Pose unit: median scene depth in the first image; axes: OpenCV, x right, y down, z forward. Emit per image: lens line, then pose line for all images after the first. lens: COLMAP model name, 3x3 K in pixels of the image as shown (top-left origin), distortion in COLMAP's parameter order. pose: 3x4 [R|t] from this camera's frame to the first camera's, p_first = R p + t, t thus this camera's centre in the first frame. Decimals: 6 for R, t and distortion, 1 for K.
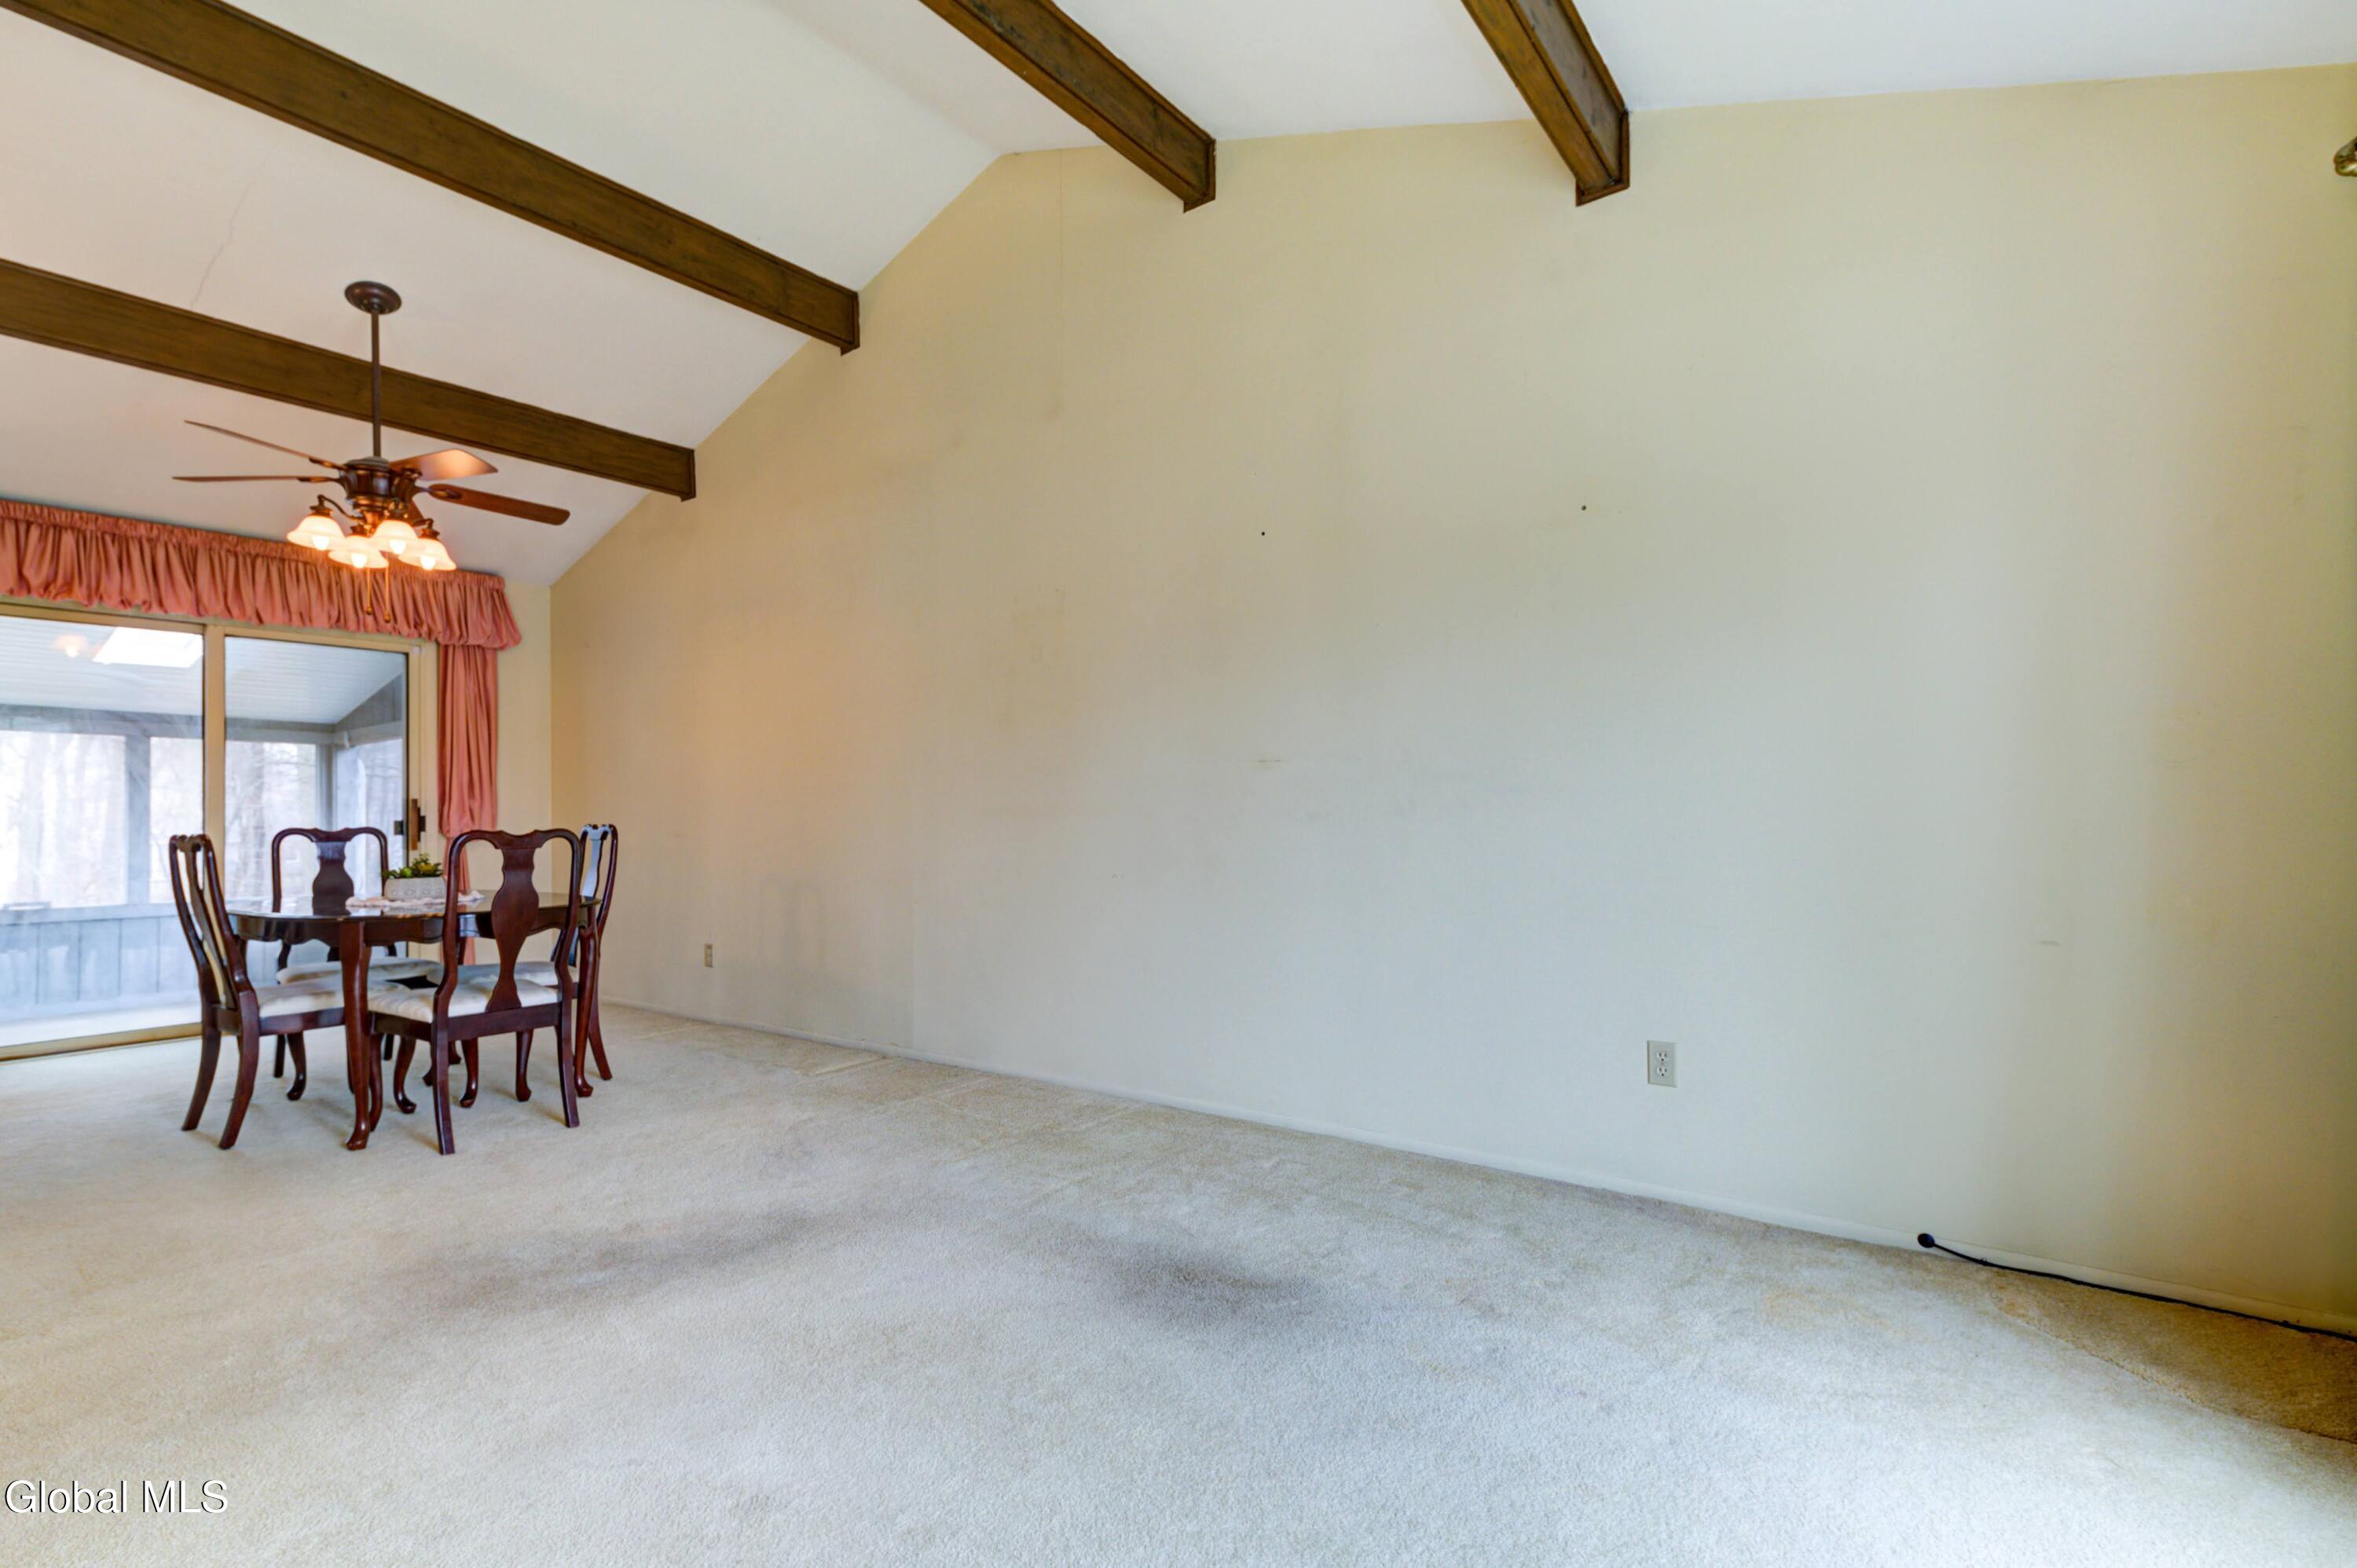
lens RADIAL K [[1096.6, 0, 1125.4], [0, 1096.6, 805.0], [0, 0, 1]] dist [0.001107, -0.000162]
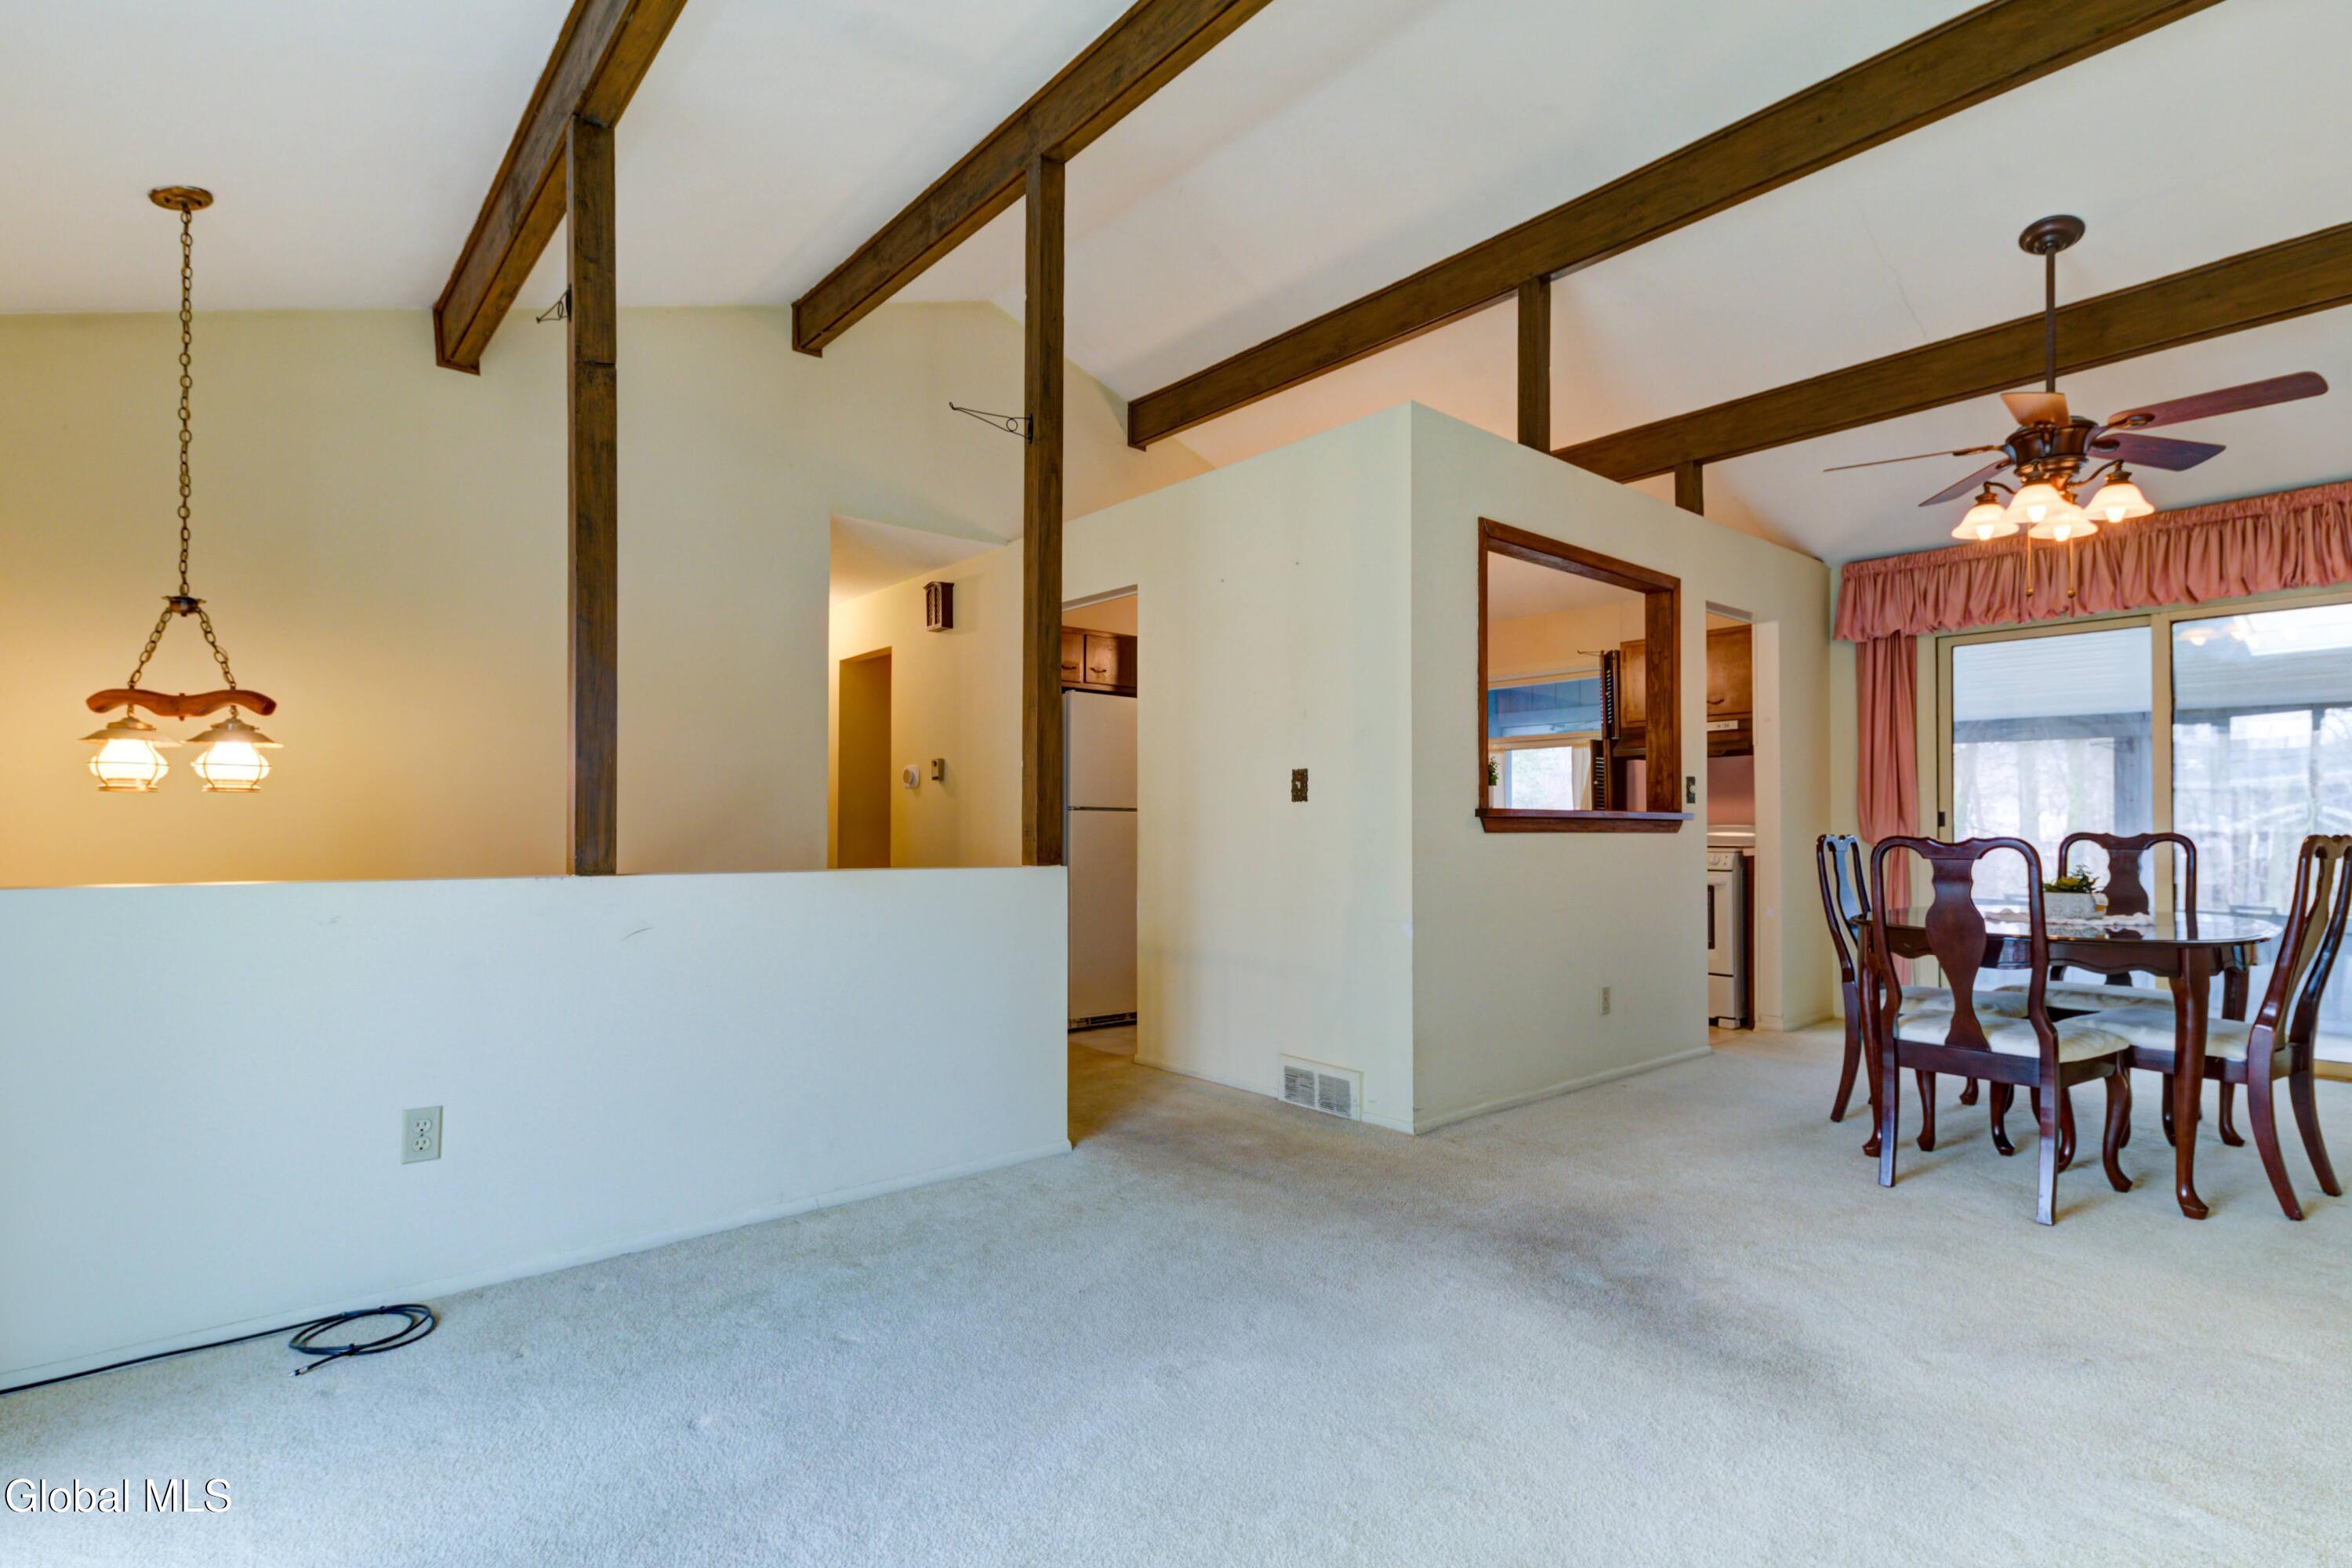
lens RADIAL K [[1112.8, 0, 1175.3], [0, 1112.8, 812.0], [0, 0, 1]] dist [0.011612, -0.004737]
pose [[-0.221212, -0.003197, -0.975220, 0.344564], [0.009084, 0.999944, -0.005339, 0.002195], [0.975183, -0.010040, -0.221171, 0.494102]]
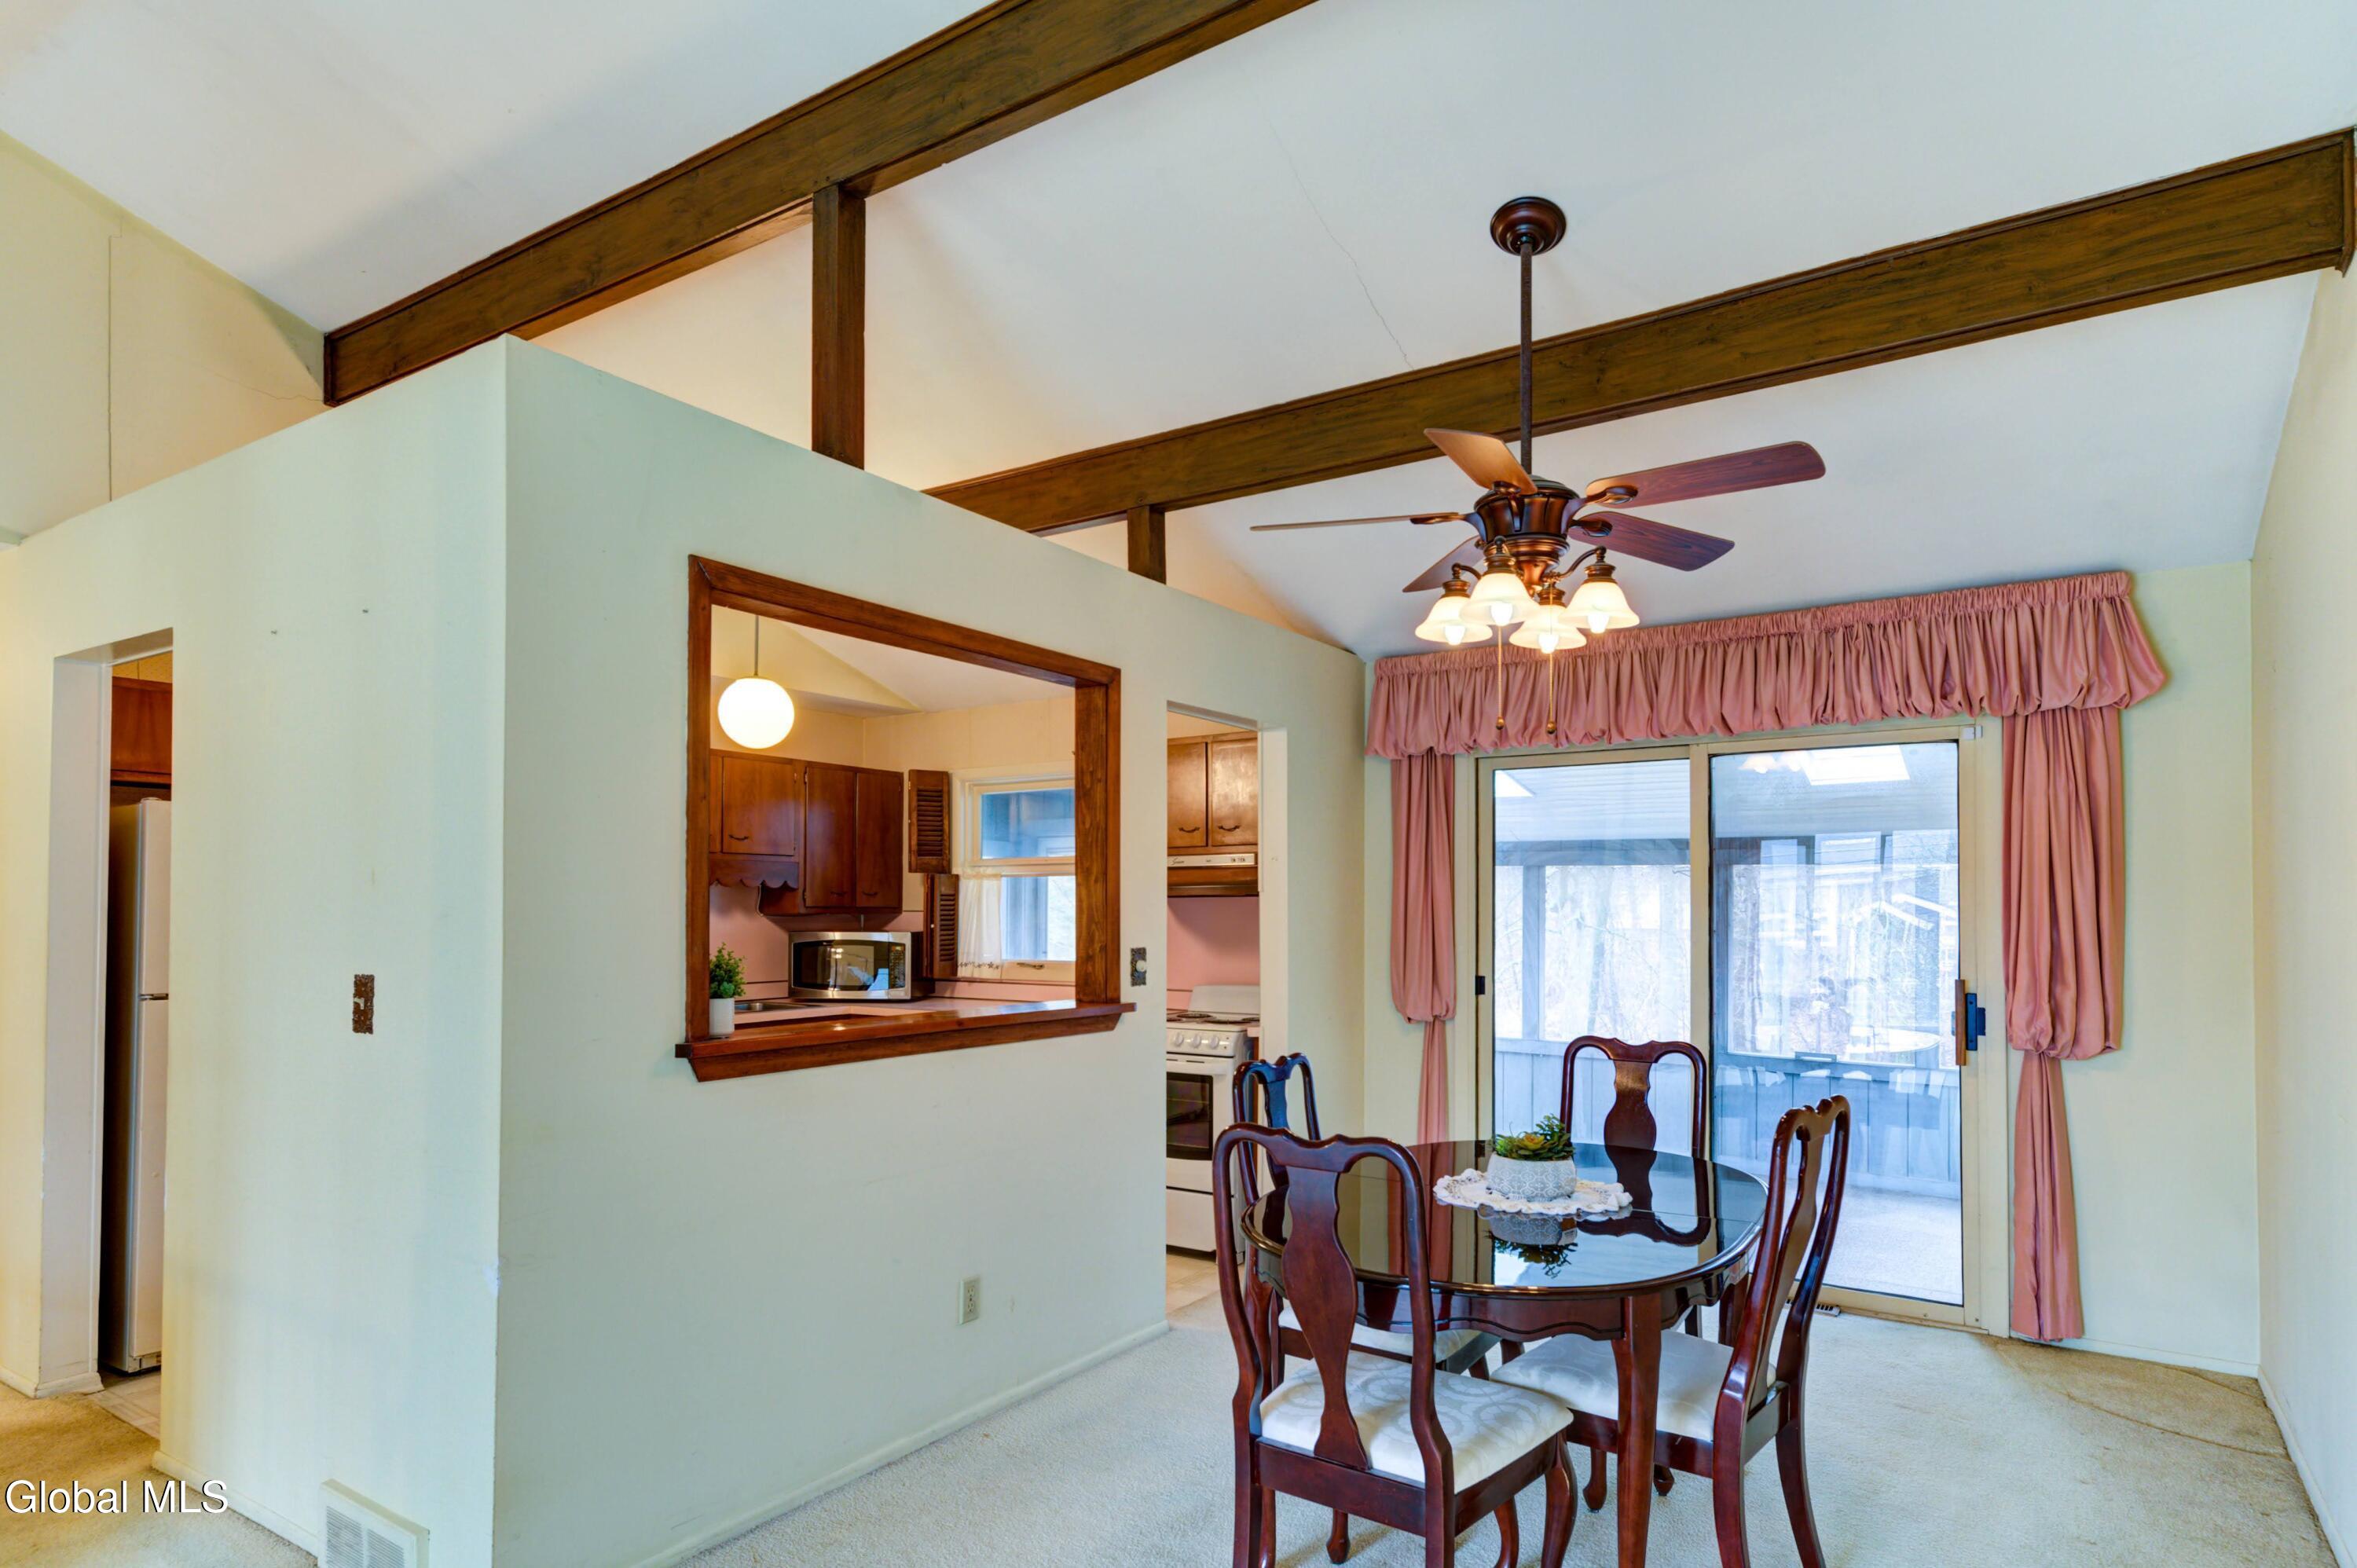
lens RADIAL K [[1271.4, 0, 1184.1], [0, 1271.4, 891.5], [0, 0, 1]] dist [0.001734, 0.000090]
pose [[0.056792, -0.005915, -0.998368, 0.037493], [0.003252, 0.999978, -0.005739, -0.071847], [0.998381, -0.002921, 0.056810, 0.739781]]
